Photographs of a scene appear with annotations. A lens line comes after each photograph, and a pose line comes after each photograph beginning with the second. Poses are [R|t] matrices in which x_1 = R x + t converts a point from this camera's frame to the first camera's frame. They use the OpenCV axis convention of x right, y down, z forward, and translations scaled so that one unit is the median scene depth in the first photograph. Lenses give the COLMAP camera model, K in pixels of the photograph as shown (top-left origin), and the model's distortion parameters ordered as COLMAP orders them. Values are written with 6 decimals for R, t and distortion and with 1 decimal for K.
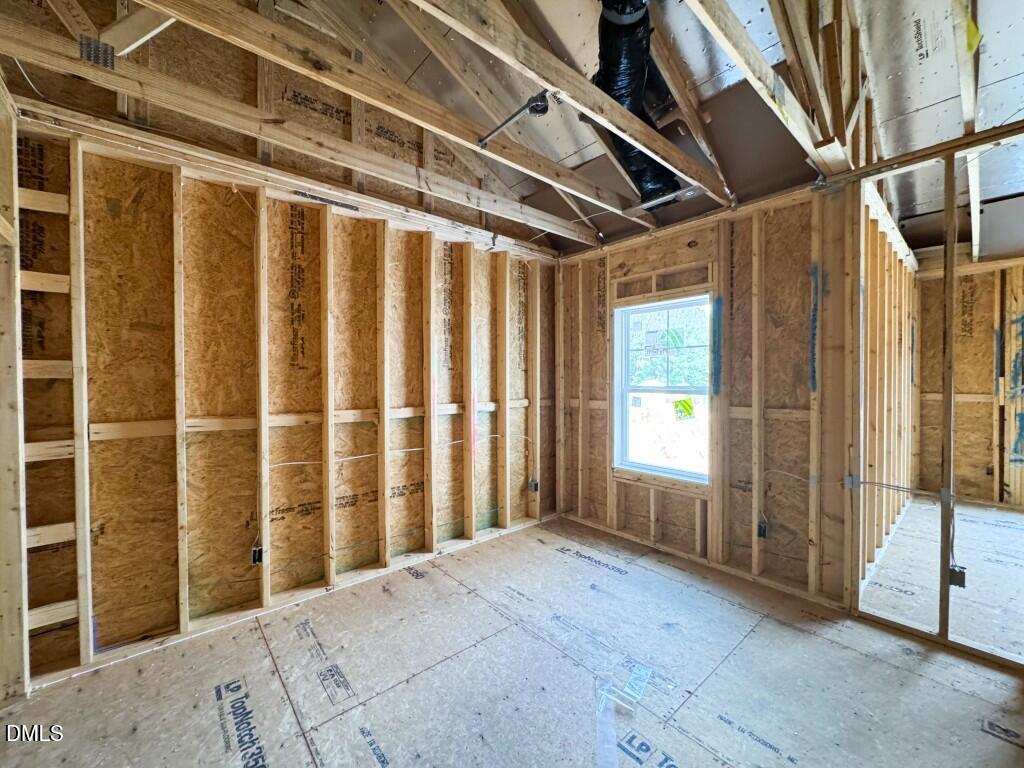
lens RADIAL K [[410.3, 0, 505.8], [0, 410.3, 381.3], [0, 0, 1]] dist [0.000445, -0.000215]
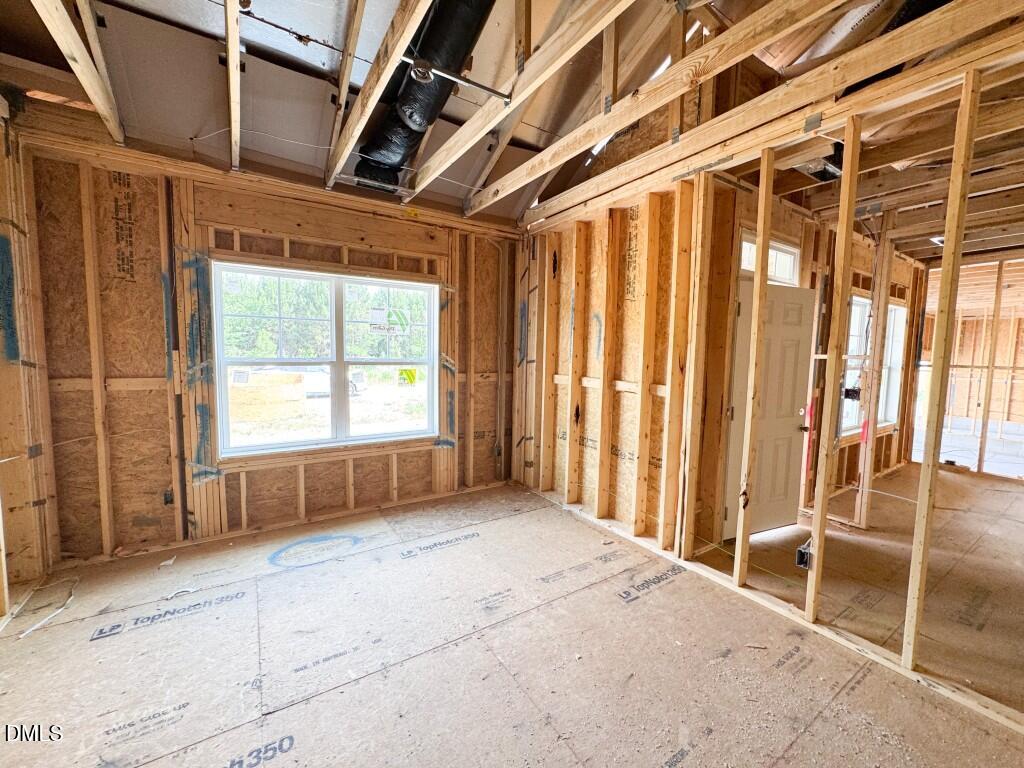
lens RADIAL K [[410.3, 0, 511.7], [0, 410.3, 389.4], [0, 0, 1]] dist [0.000445, -0.000215]
pose [[0.127512, -0.066686, 0.989593, 0.639586], [-0.001903, 0.997719, 0.067479, 0.006698], [-0.991835, -0.010488, 0.127094, 0.399266]]
